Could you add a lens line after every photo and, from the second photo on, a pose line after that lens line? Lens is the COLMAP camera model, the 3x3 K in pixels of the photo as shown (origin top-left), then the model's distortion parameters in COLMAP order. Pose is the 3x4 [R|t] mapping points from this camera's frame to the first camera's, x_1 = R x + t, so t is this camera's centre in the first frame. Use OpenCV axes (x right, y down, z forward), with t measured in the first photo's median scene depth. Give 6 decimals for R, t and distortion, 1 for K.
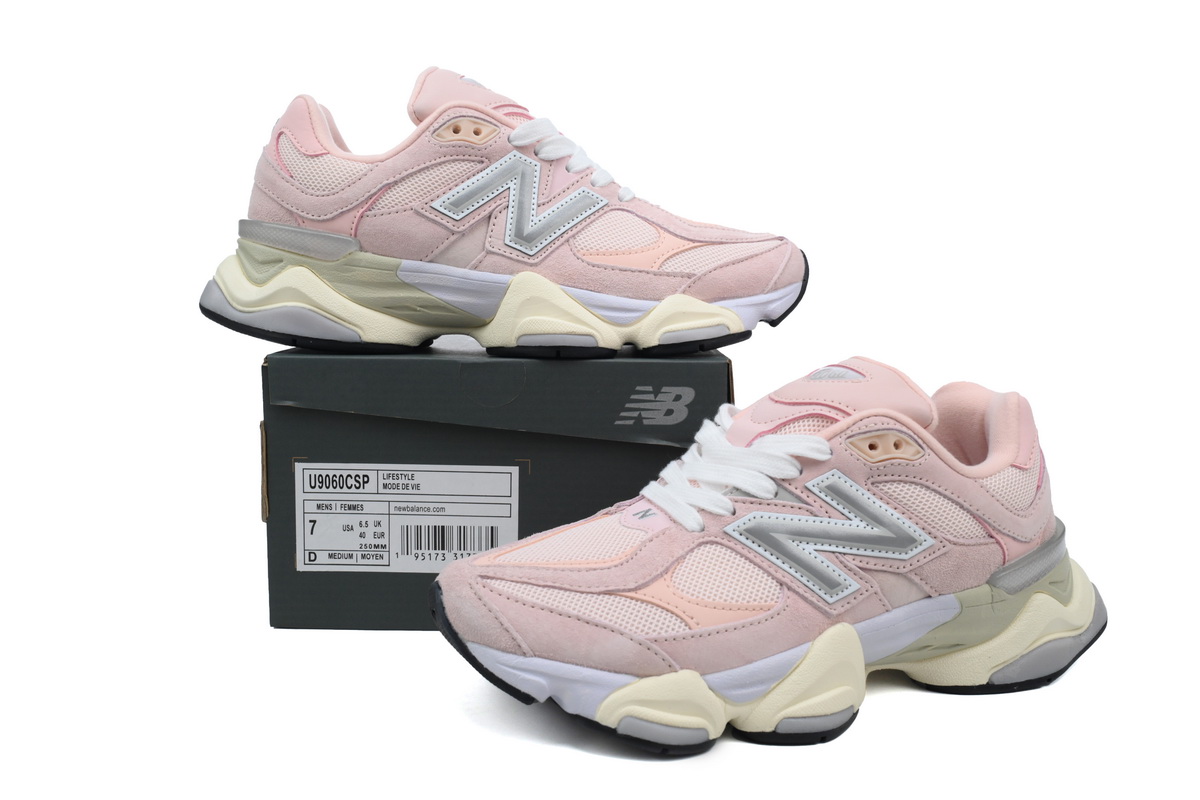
lens RADIAL K [[1028.2, 0, 600.0], [0, 1028.2, 400.0], [0, 0, 1]] dist [-0.000552, -0.002298]
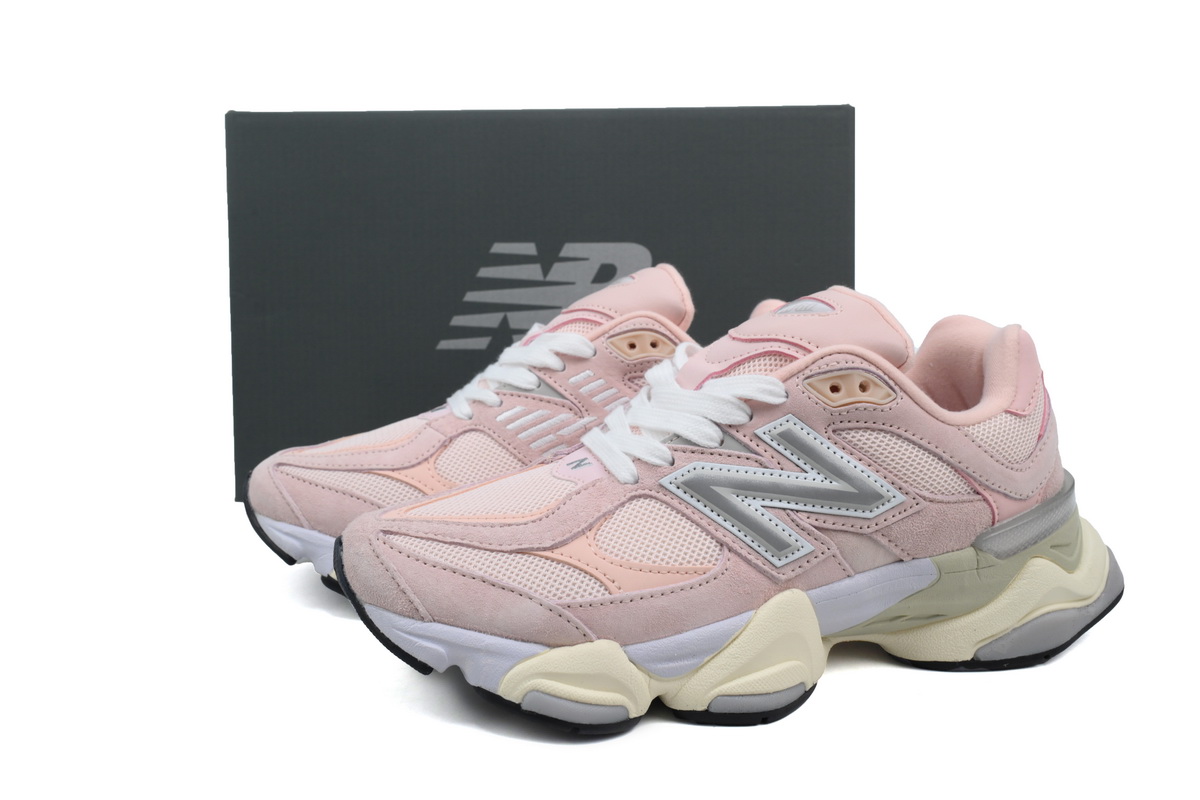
lens RADIAL K [[1028.2, 0, 600.0], [0, 1028.2, 400.0], [0, 0, 1]] dist [-0.000552, -0.002298]
pose [[0.997069, 0.003434, -0.076428, 0.136819], [0.000172, 0.998890, 0.047114, 0.014263], [0.076505, -0.046989, 0.995961, 0.121268]]
